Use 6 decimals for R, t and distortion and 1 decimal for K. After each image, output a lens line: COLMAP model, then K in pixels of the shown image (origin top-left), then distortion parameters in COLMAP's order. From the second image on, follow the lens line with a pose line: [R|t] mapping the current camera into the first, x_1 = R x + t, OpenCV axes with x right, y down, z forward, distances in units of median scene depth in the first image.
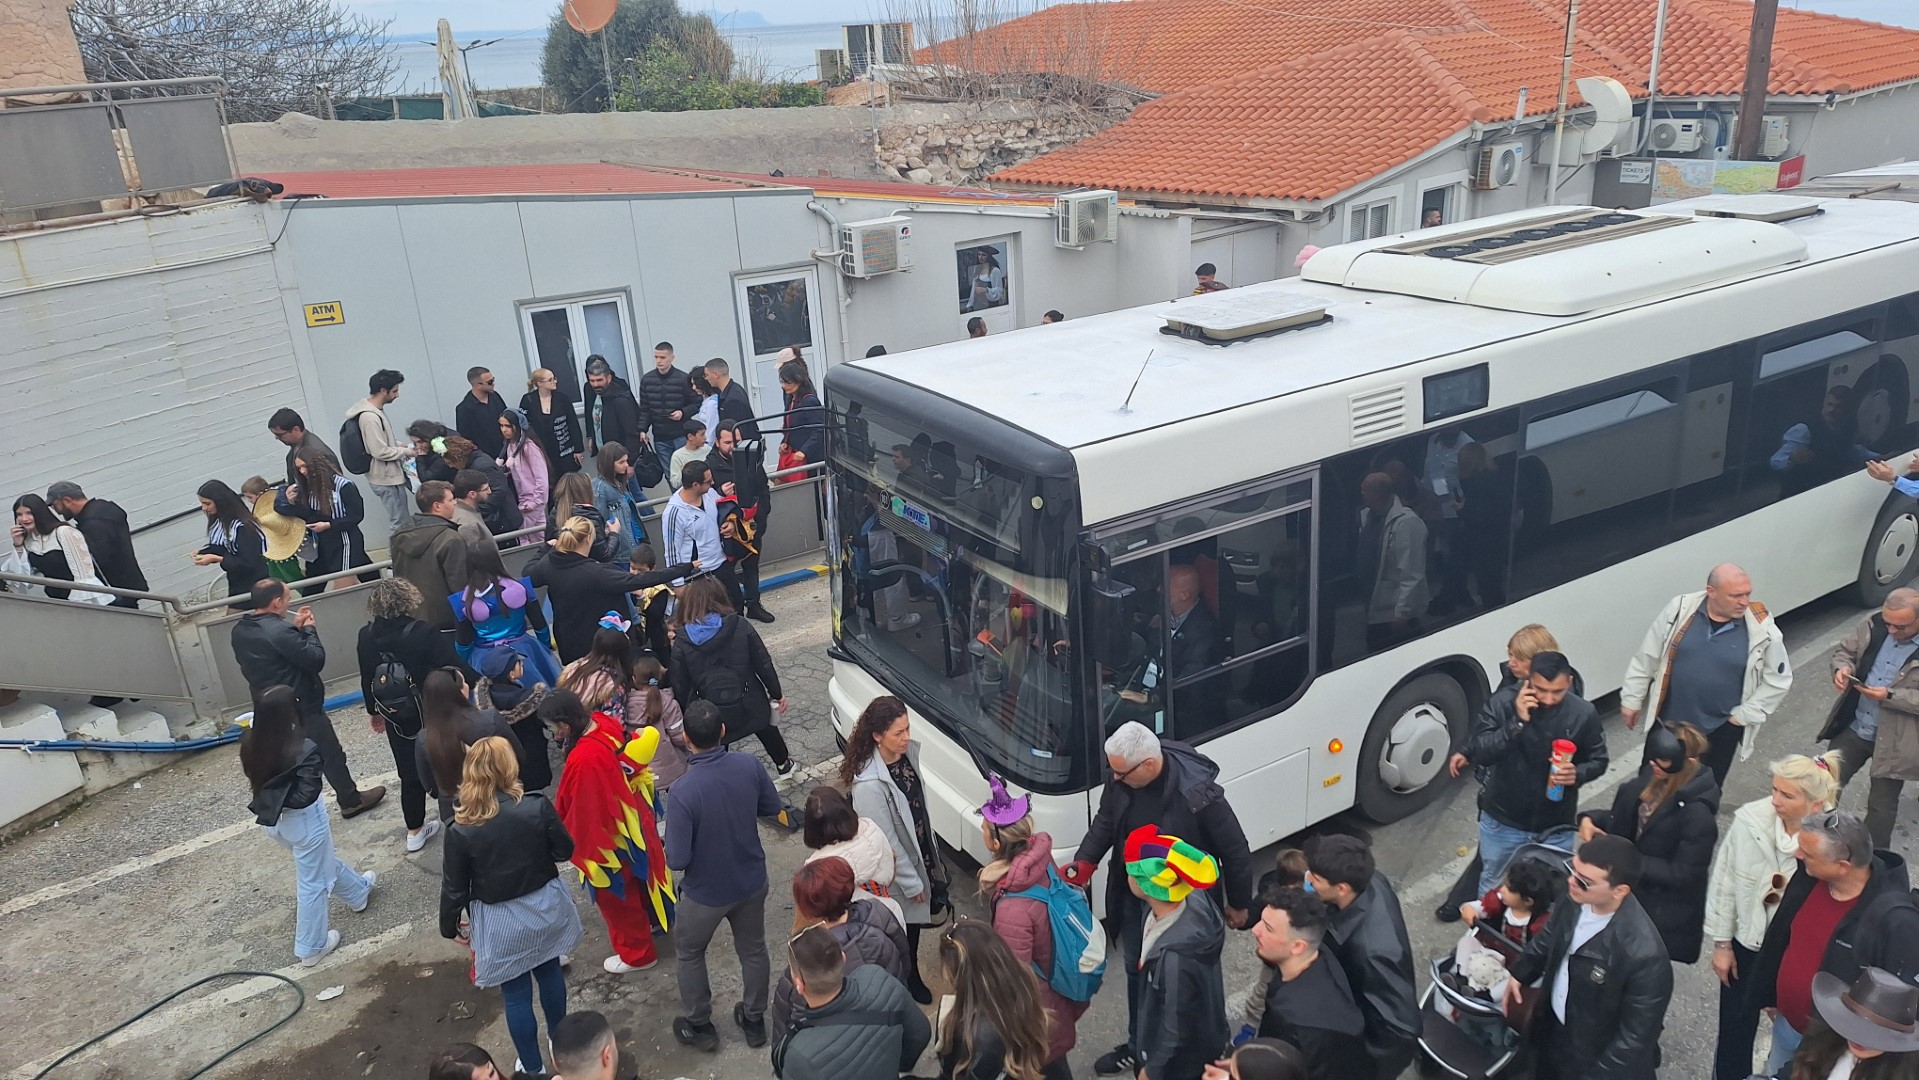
lens RADIAL K [[1268.9, 0, 959.5], [0, 1268.9, 540.0], [0, 0, 1]] dist [0.002003, 0.000896]
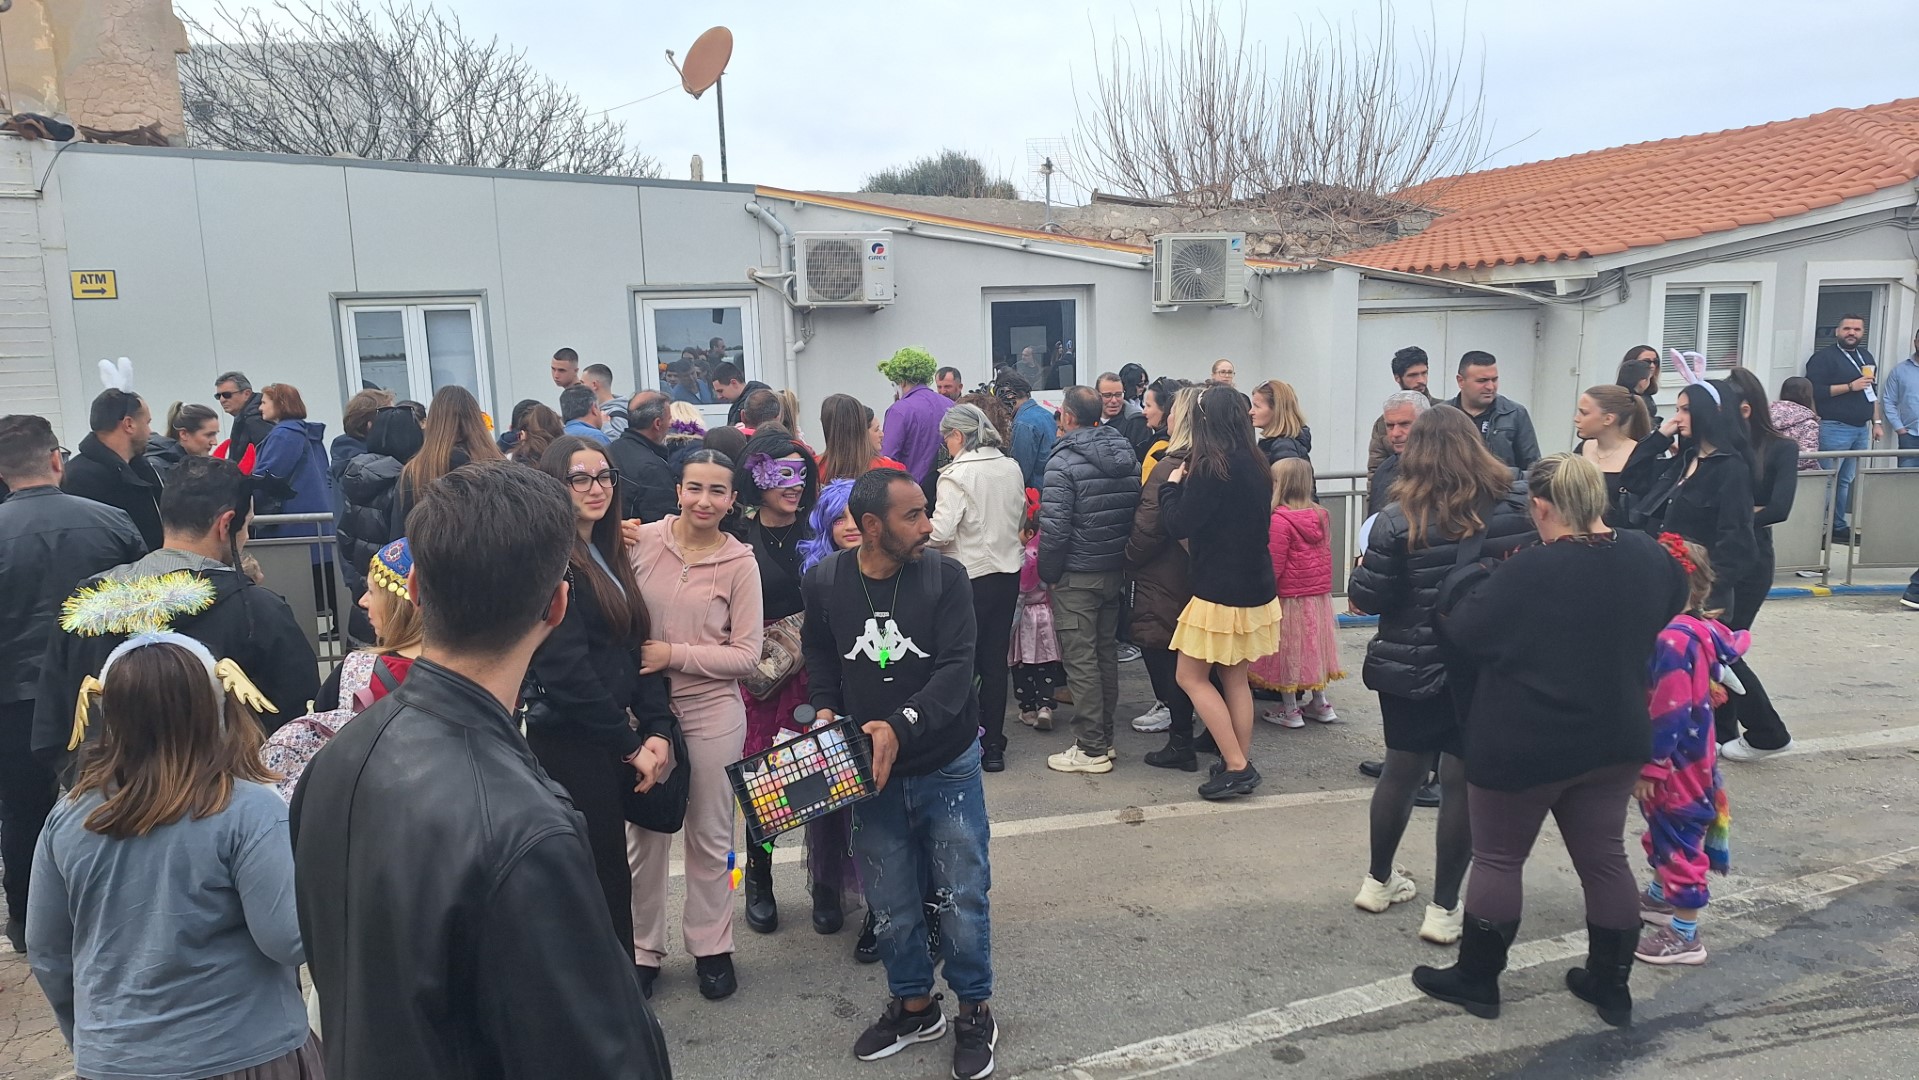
lens RADIAL K [[1268.9, 0, 959.5], [0, 1268.9, 540.0], [0, 0, 1]] dist [0.002003, 0.000896]
pose [[0.930551, 0.083589, -0.356494, 0.262913], [-0.154163, 0.972537, -0.174374, 0.030091], [0.332128, 0.217222, 0.917881, 0.401116]]
